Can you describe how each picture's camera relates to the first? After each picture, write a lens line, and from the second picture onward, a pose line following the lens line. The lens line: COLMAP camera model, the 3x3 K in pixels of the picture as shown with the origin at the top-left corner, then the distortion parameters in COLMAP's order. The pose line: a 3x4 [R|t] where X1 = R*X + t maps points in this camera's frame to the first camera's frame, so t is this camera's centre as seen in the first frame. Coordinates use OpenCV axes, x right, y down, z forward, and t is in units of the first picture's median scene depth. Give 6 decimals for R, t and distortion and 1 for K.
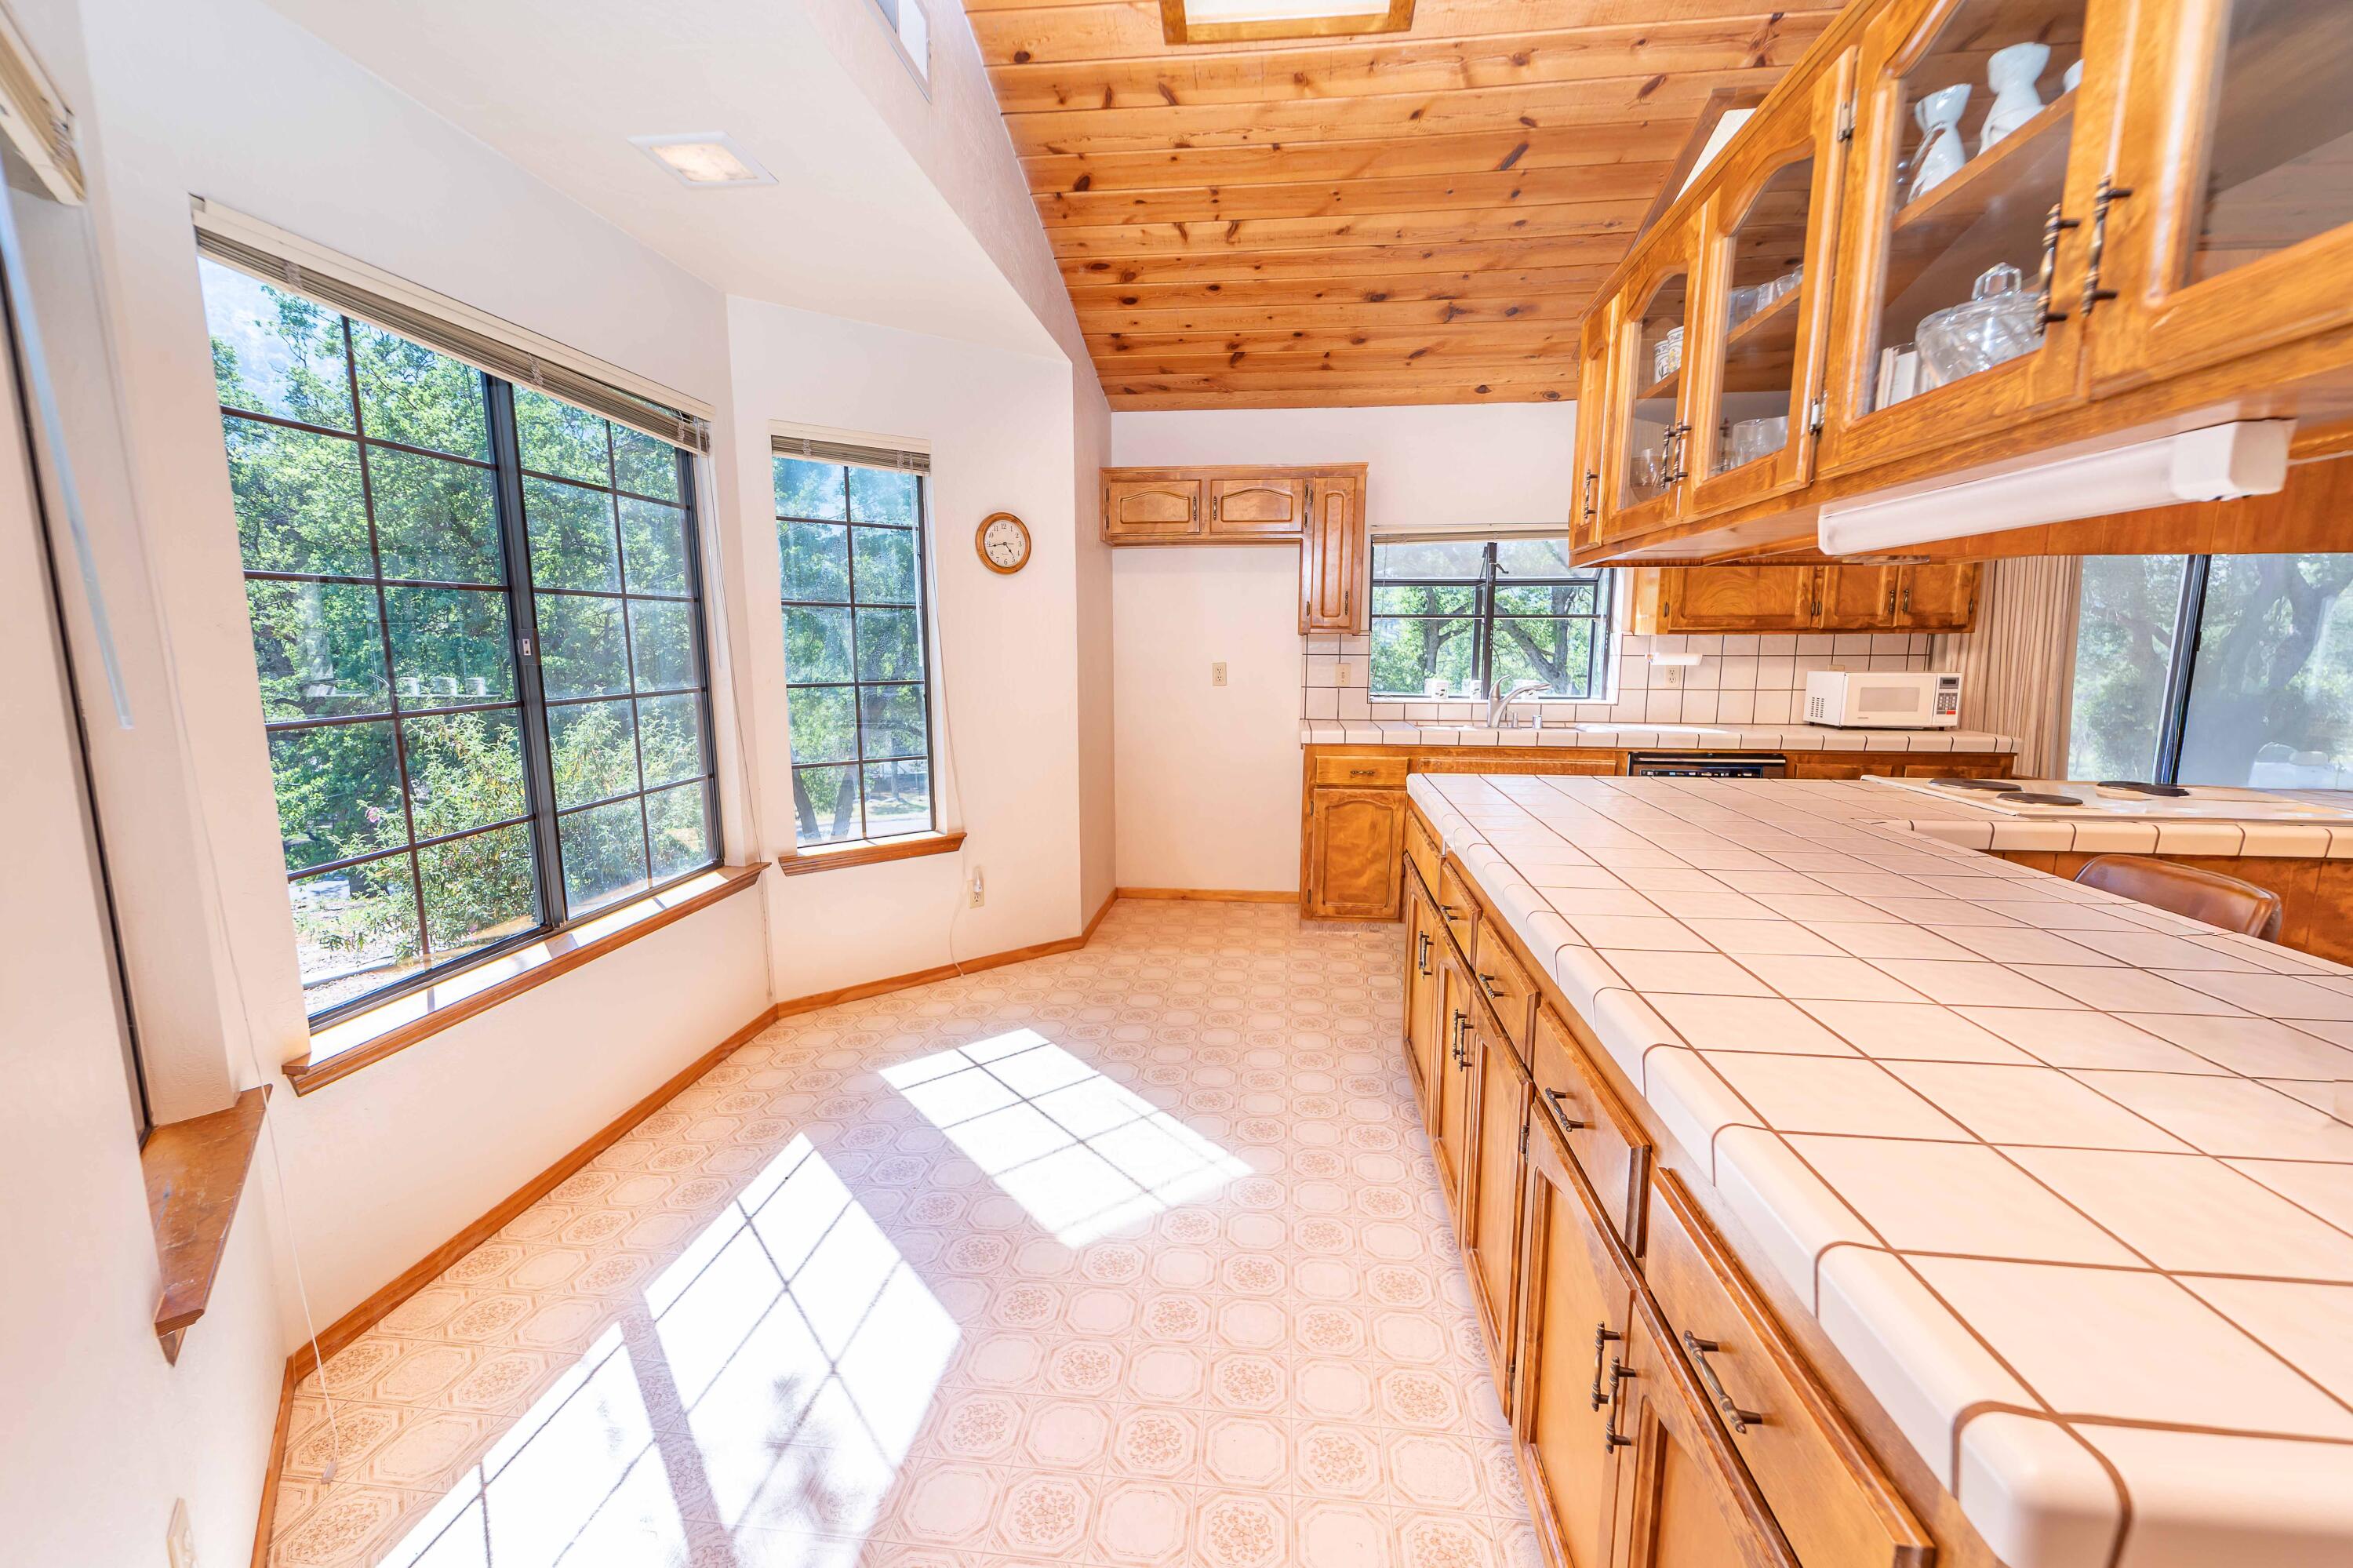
lens RADIAL K [[983.1, 0, 1176.6], [0, 983.1, 792.8], [0, 0, 1]] dist [0.003570, 0.000174]
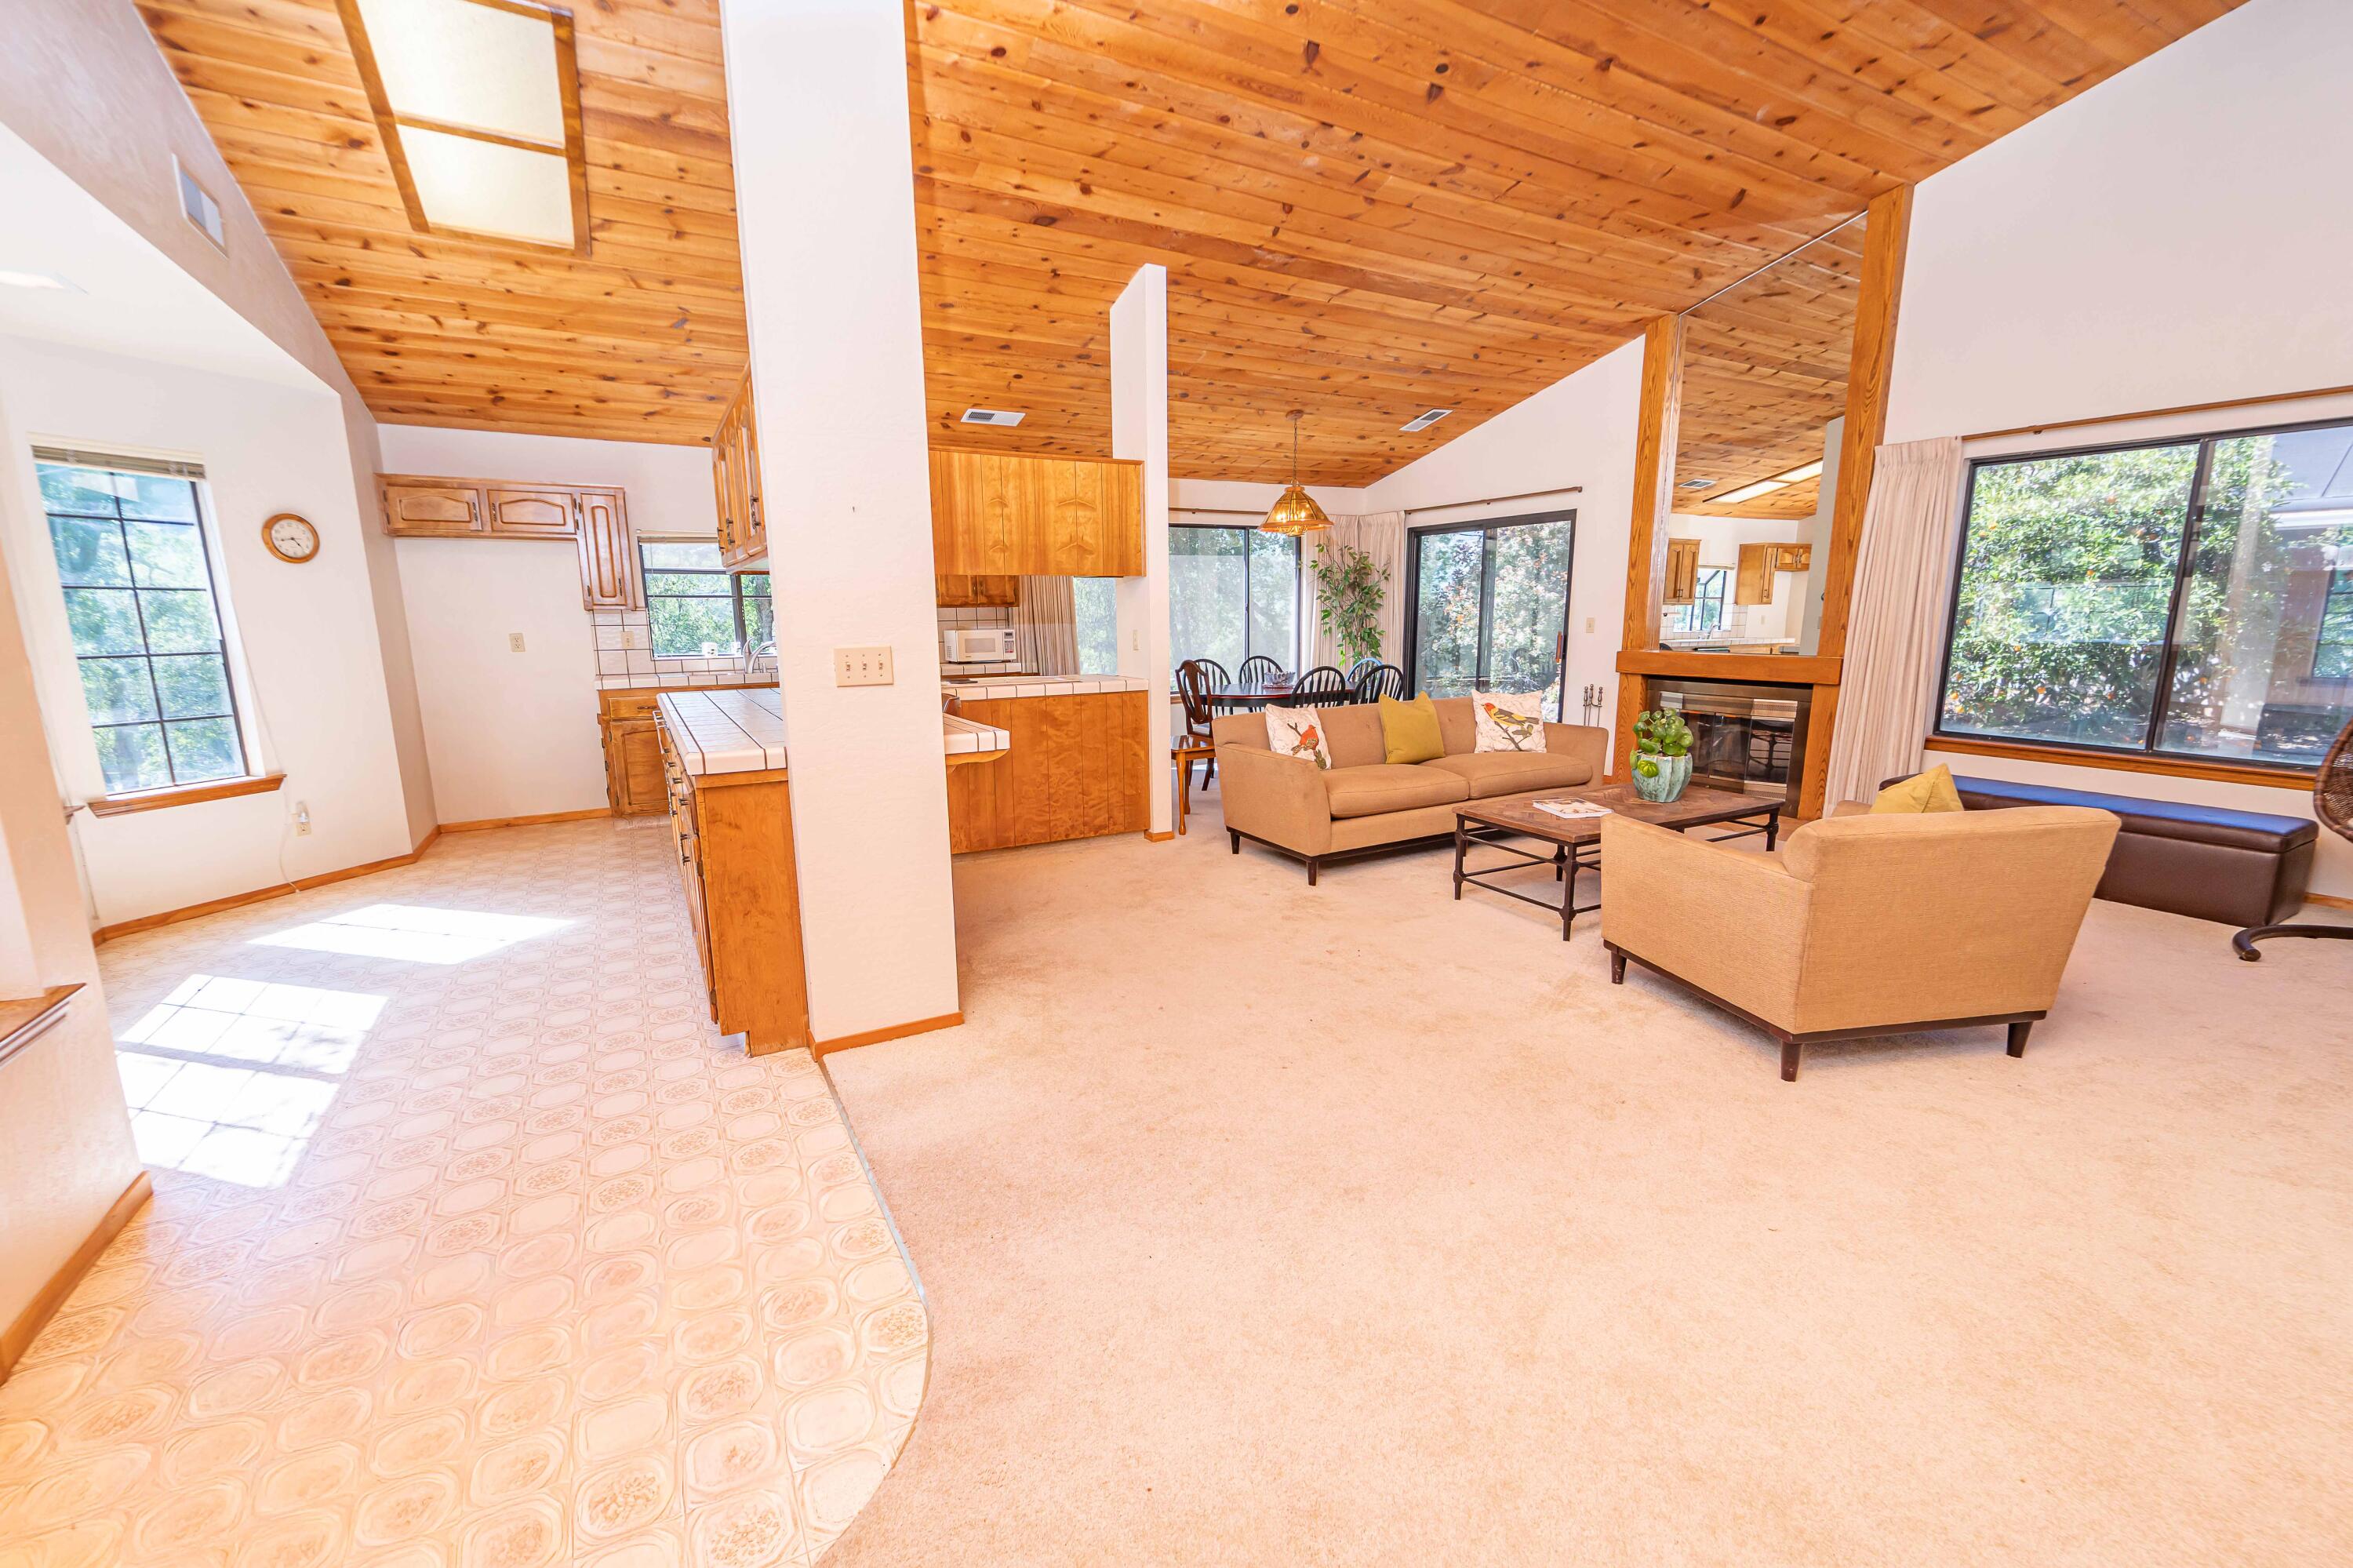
lens RADIAL K [[963.9, 0, 1174.2], [0, 963.9, 791.0], [0, 0, 1]] dist [0.000586, -0.000020]
pose [[0.808604, -0.115910, 0.576823, -0.013707], [0.100615, 0.993202, 0.058535, 0.106126], [-0.579686, 0.010705, 0.814769, -0.647153]]
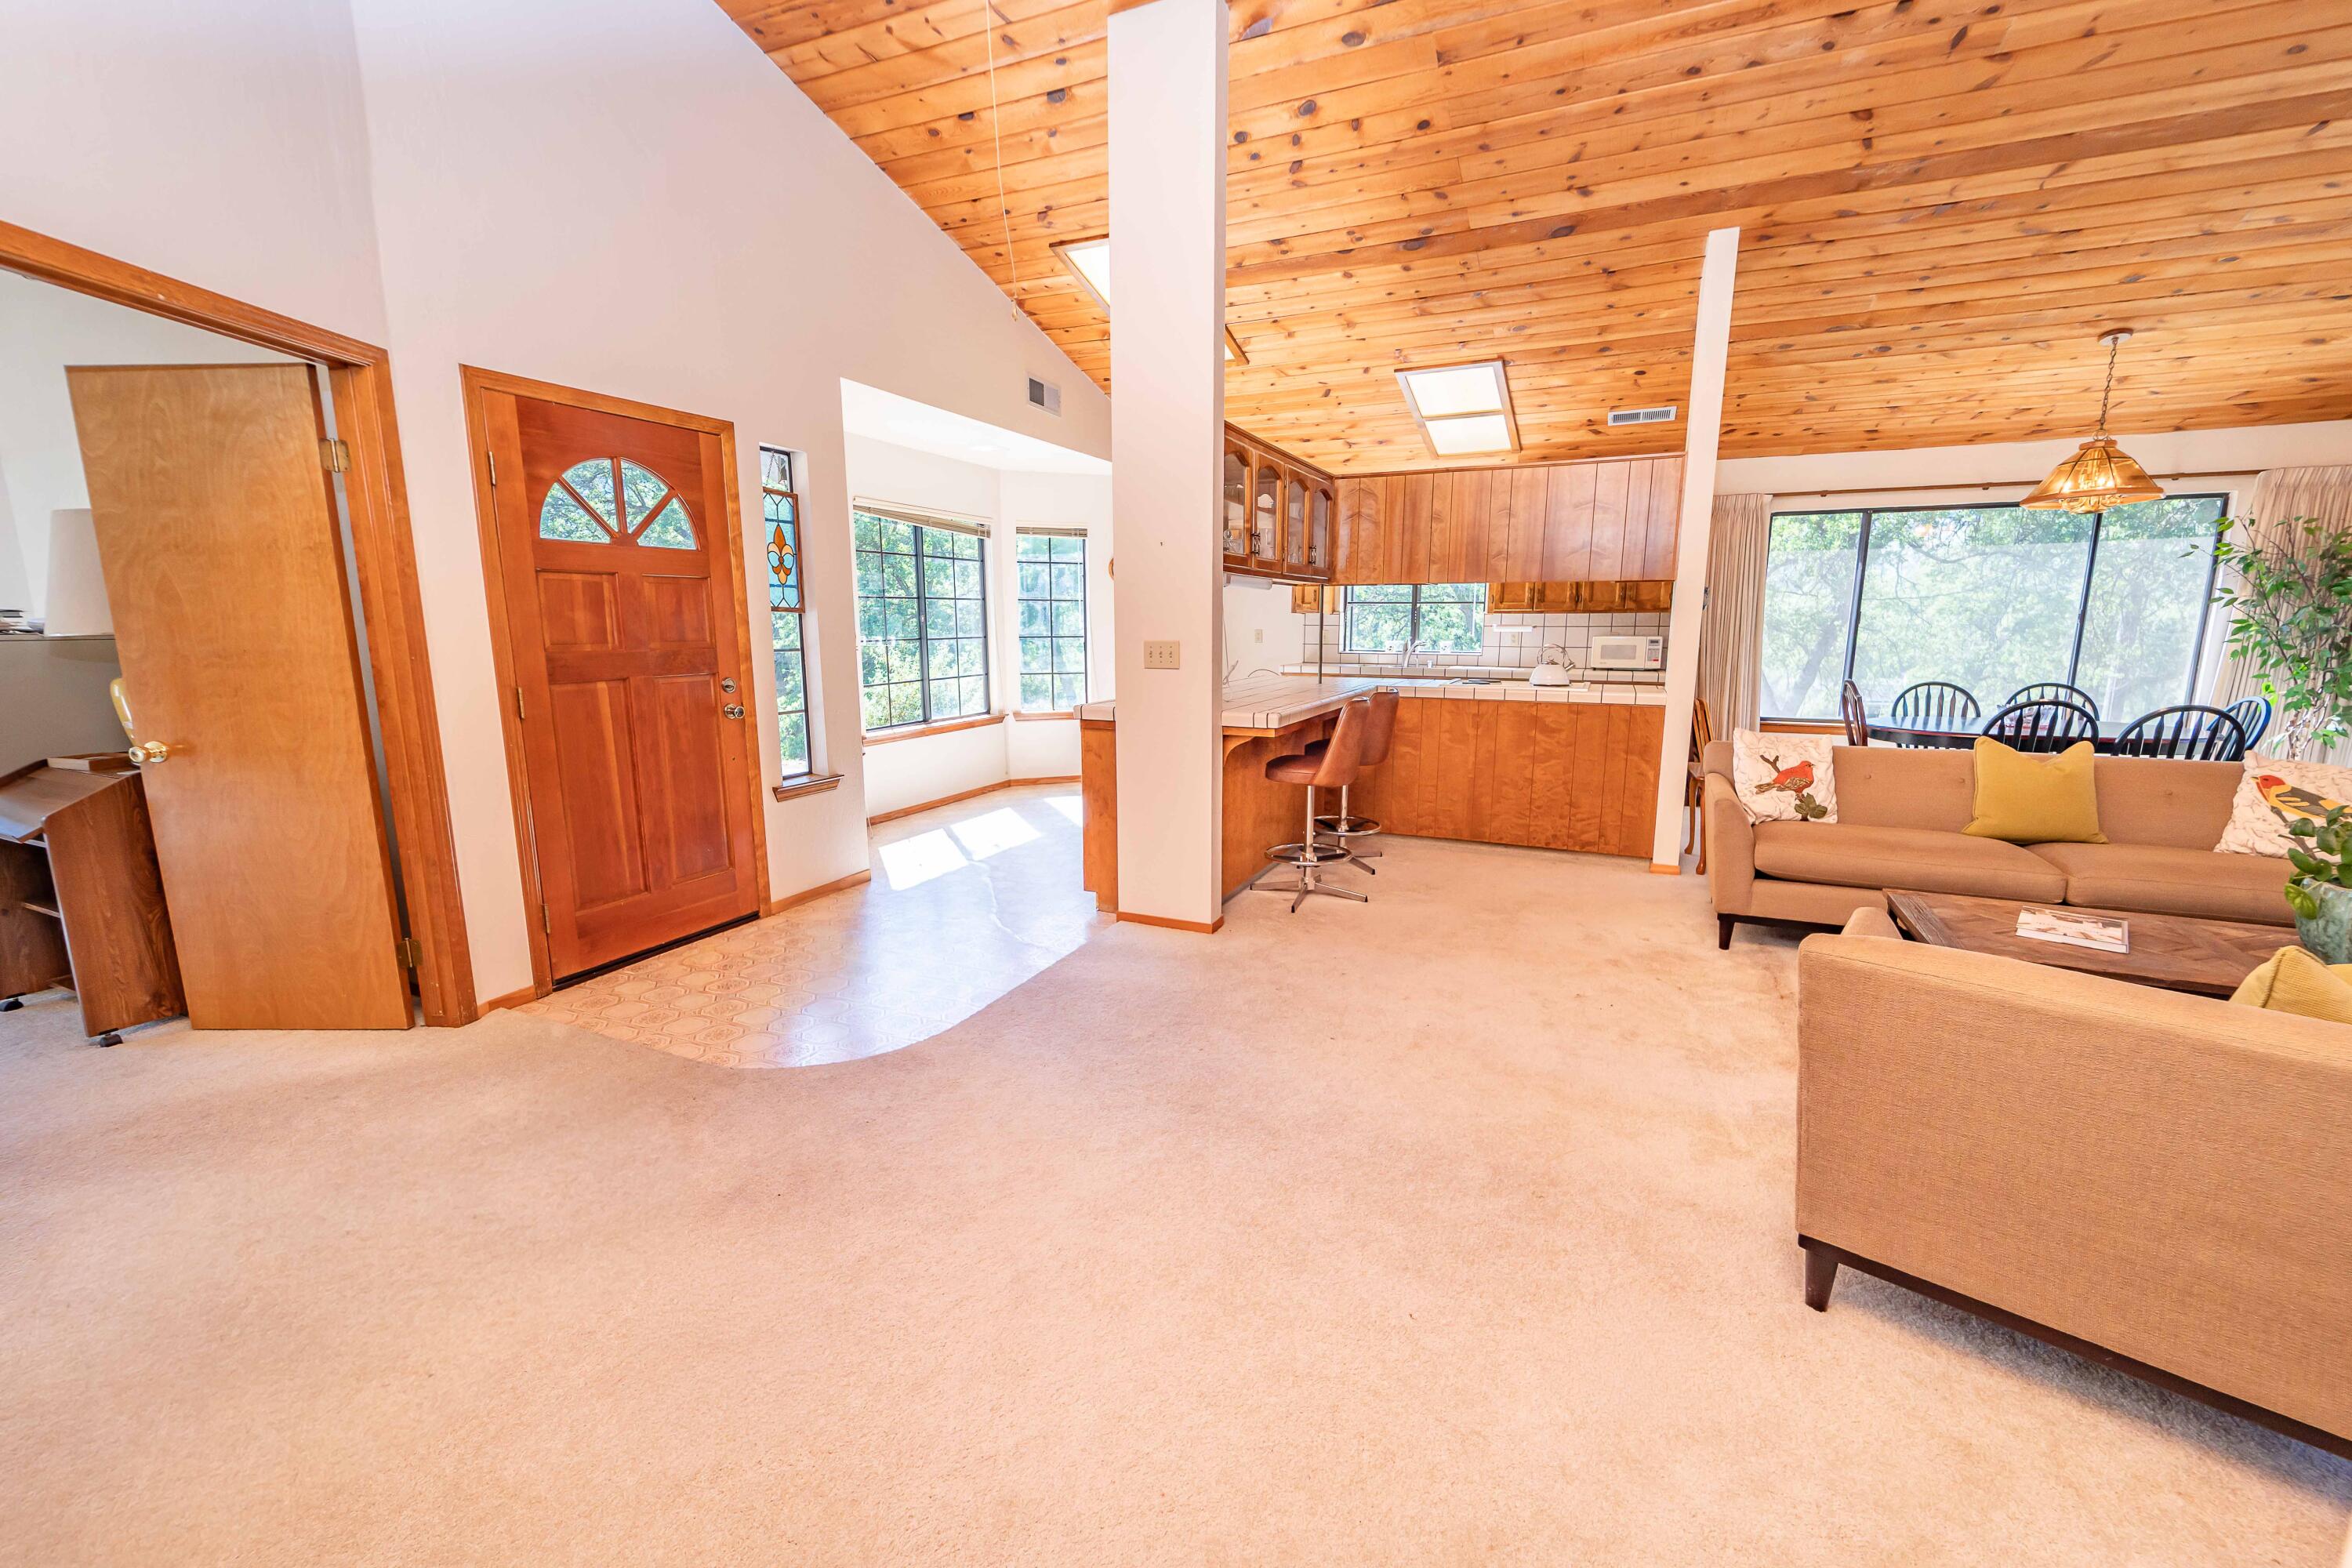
lens RADIAL K [[956.3, 0, 1164.1], [0, 956.3, 789.7], [0, 0, 1]] dist [-0.001301, -0.000729]
pose [[0.947935, 0.055752, -0.313546, 0.563988], [-0.049311, 0.998378, 0.028442, 0.146961], [0.314623, -0.011500, 0.949147, -0.888437]]
